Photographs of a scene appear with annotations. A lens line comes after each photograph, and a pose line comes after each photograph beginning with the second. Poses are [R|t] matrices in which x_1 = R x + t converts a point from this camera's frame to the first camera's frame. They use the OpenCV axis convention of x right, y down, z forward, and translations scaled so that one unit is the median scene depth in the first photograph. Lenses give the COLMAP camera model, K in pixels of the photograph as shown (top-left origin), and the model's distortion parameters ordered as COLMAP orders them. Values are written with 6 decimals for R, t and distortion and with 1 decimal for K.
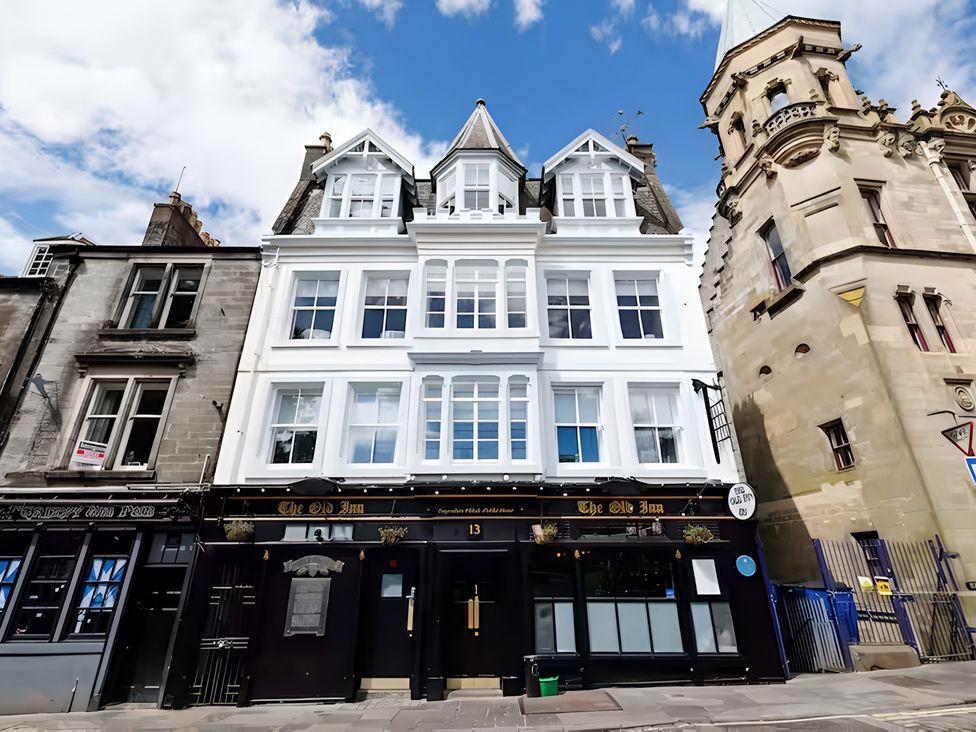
lens RADIAL K [[476.0, 0, 488.0], [0, 476.0, 366.0], [0, 0, 1]] dist [-0.000463, -0.000135]
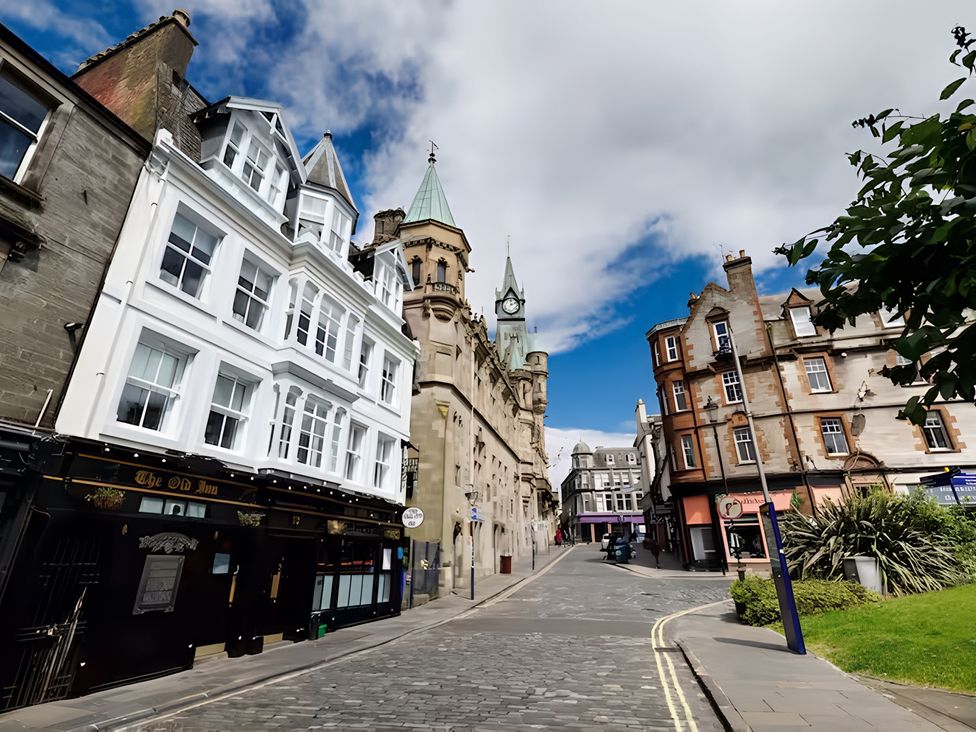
lens RADIAL K [[476.0, 0, 488.0], [0, 476.0, 366.0], [0, 0, 1]] dist [-0.000463, -0.000135]
pose [[0.354868, 0.363381, 0.861407, -0.866891], [-0.372281, 0.900099, -0.226337, 0.056413], [-0.857598, -0.240366, 0.454697, 0.066499]]
